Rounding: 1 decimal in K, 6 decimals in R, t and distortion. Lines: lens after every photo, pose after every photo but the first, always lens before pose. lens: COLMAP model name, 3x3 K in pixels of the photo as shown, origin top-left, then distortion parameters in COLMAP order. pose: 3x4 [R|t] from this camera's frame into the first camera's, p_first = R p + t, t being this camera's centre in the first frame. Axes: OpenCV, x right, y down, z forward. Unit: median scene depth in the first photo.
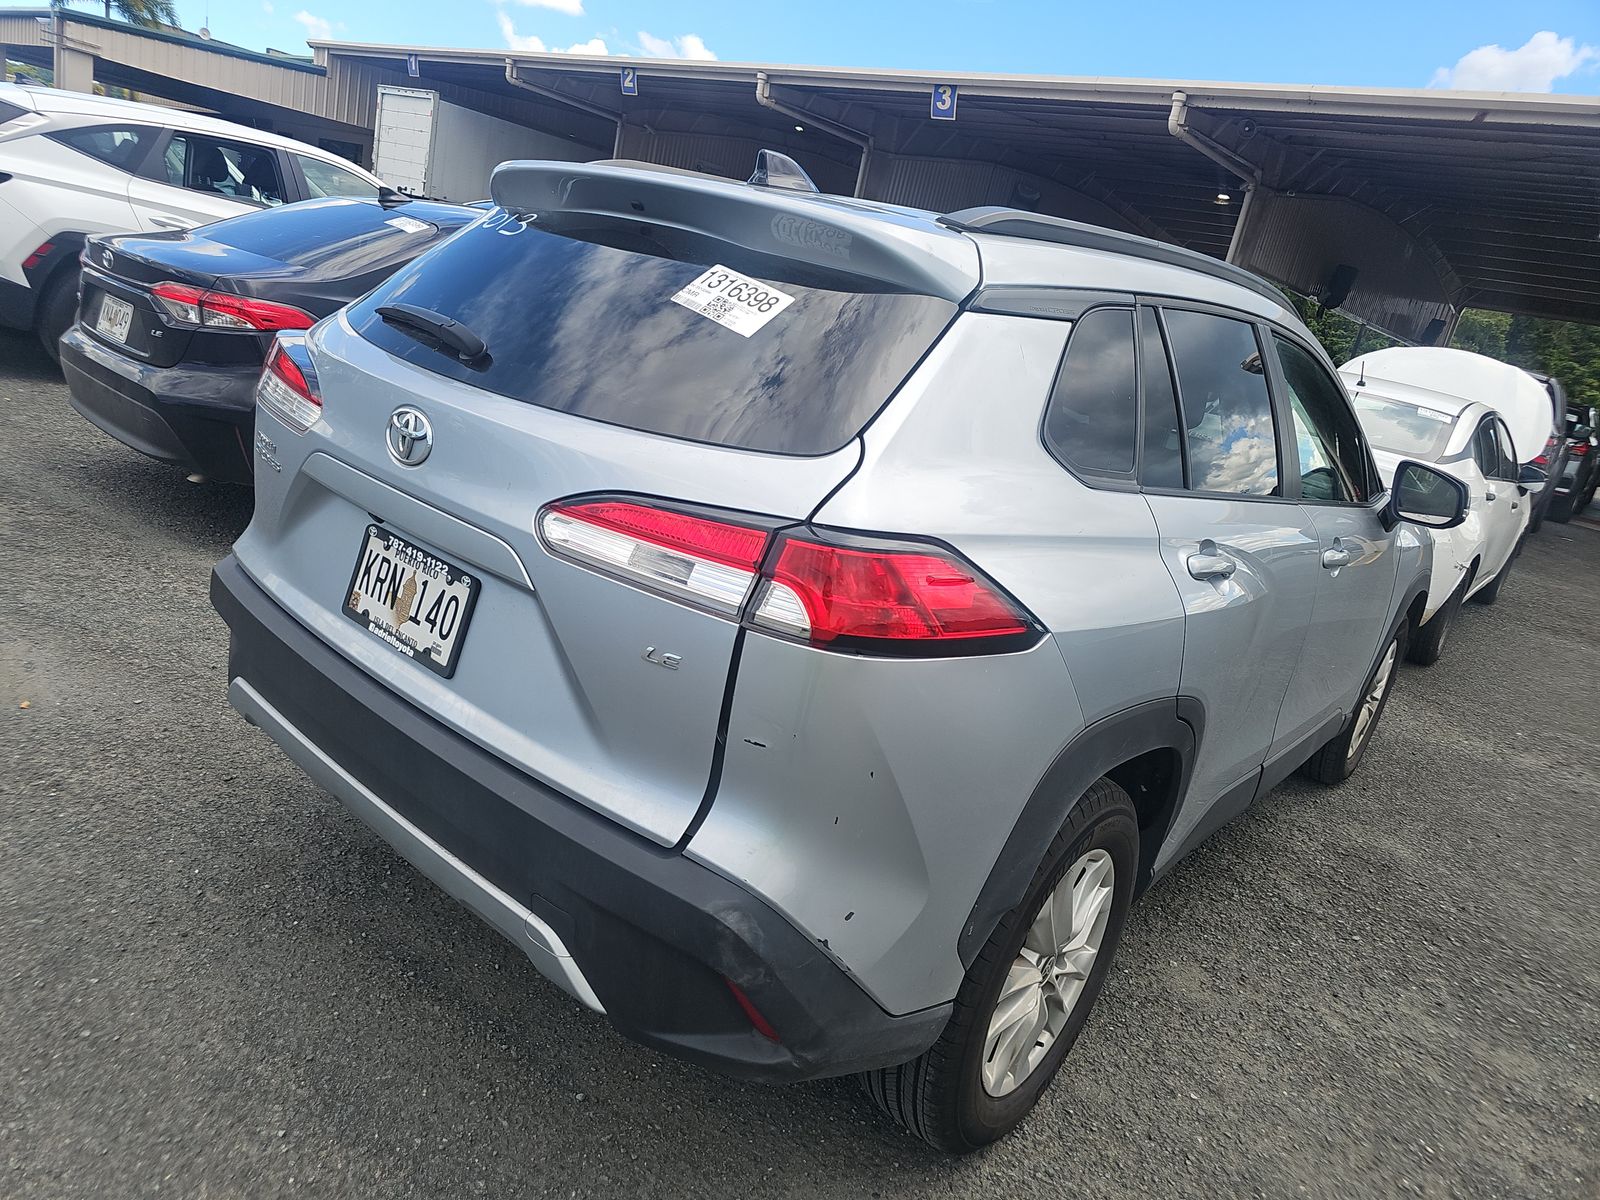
lens RADIAL K [[1076.8, 0, 800.0], [0, 1076.8, 600.0], [0, 0, 1]] dist [0.037830, -0.022500]
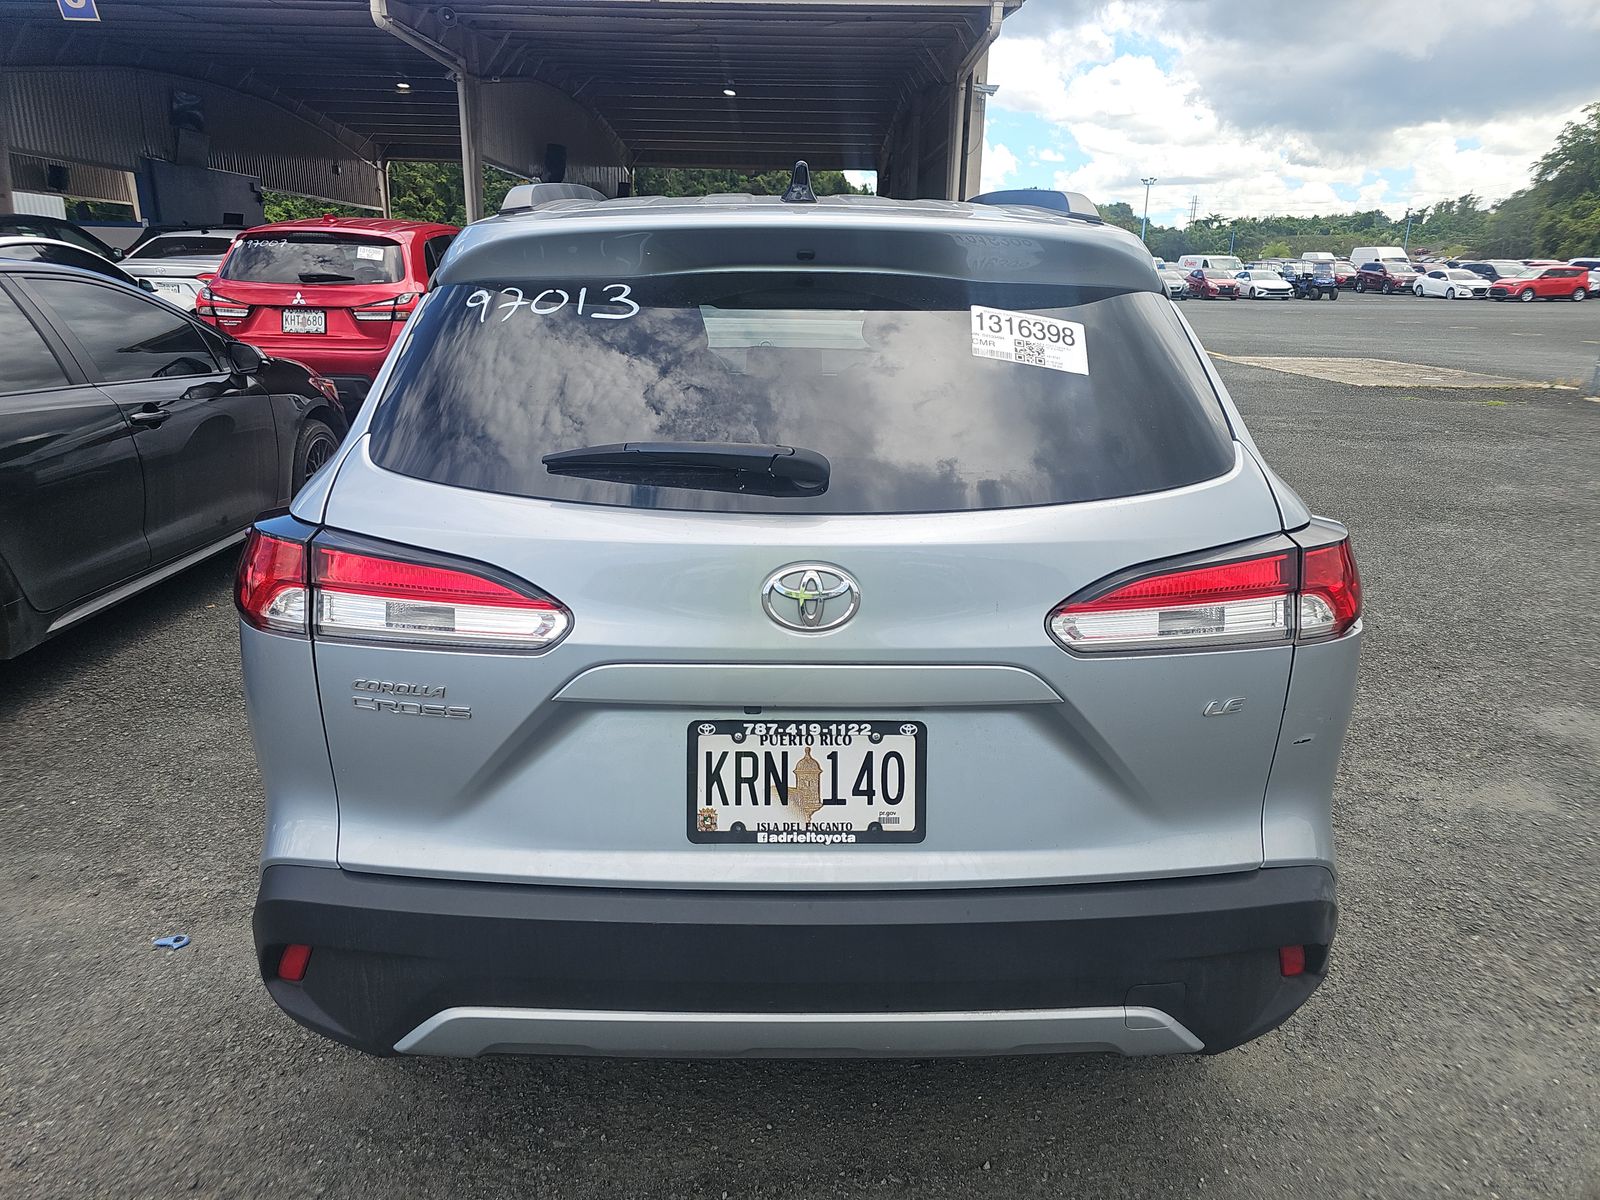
lens RADIAL K [[1076.8, 0, 800.0], [0, 1076.8, 600.0], [0, 0, 1]] dist [0.037830, -0.022500]
pose [[0.738913, -0.365848, 0.565829, -0.792648], [0.311189, 0.930125, 0.195011, -0.297583], [-0.597636, 0.031984, 0.801129, 0.346000]]
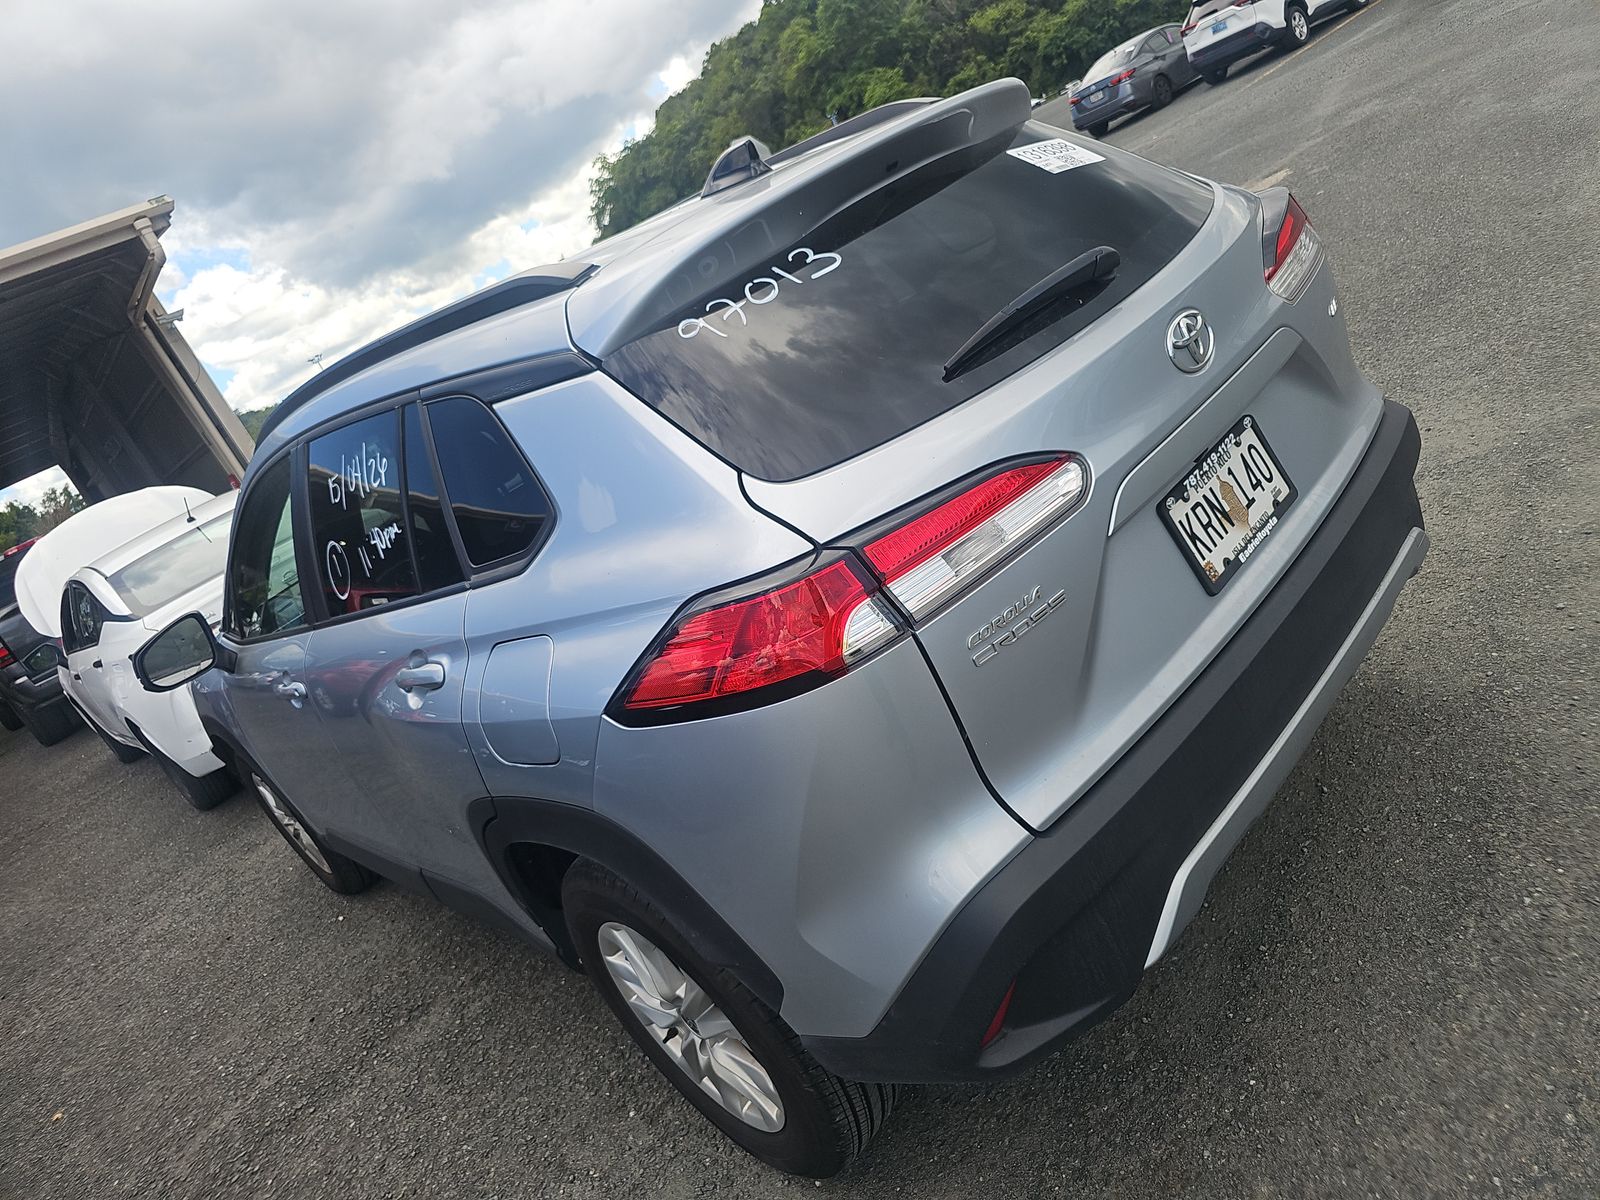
lens RADIAL K [[1065.1, 0, 827.7], [0, 1065.1, 581.7], [0, 0, 1]] dist [0.020567, -0.001435]
pose [[0.000679, -0.531551, 0.847026, -1.225678], [0.674707, 0.625421, 0.391942, -0.581337], [-0.738085, 0.571229, 0.359066, 0.979576]]
